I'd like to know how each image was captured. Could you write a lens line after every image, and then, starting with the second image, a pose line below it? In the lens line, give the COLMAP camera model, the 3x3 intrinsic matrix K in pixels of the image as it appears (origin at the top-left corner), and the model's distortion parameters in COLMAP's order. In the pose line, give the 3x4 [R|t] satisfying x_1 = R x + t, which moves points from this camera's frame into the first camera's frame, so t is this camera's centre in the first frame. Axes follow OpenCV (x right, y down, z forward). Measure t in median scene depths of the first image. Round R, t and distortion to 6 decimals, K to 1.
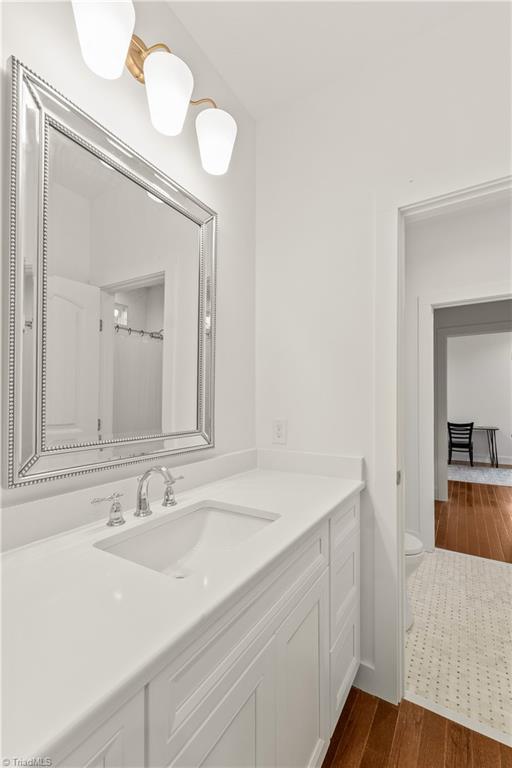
lens RADIAL K [[327.9, 0, 270.1], [0, 327.9, 403.9], [0, 0, 1]] dist [0.000680, -0.000063]
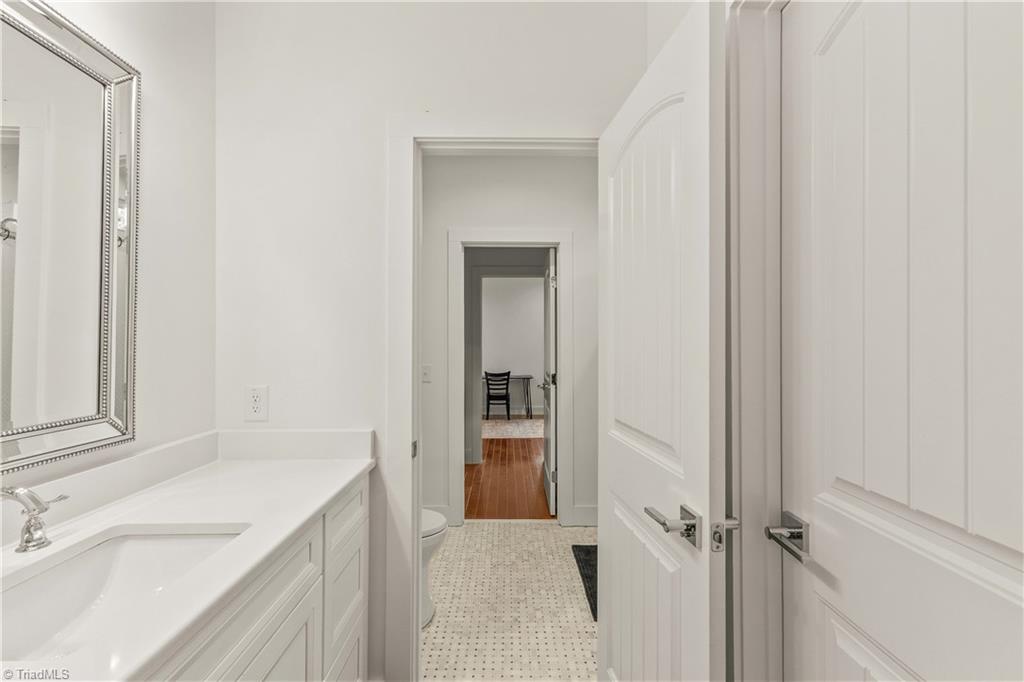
lens RADIAL K [[428.4, 0, 513.2], [0, 428.4, 343.5], [0, 0, 1]] dist [0.007663, -0.000327]
pose [[0.853248, -0.001197, 0.521504, 0.019789], [0.007618, 0.999919, -0.010169, -0.035770], [-0.521450, 0.012649, 0.853188, -0.094628]]
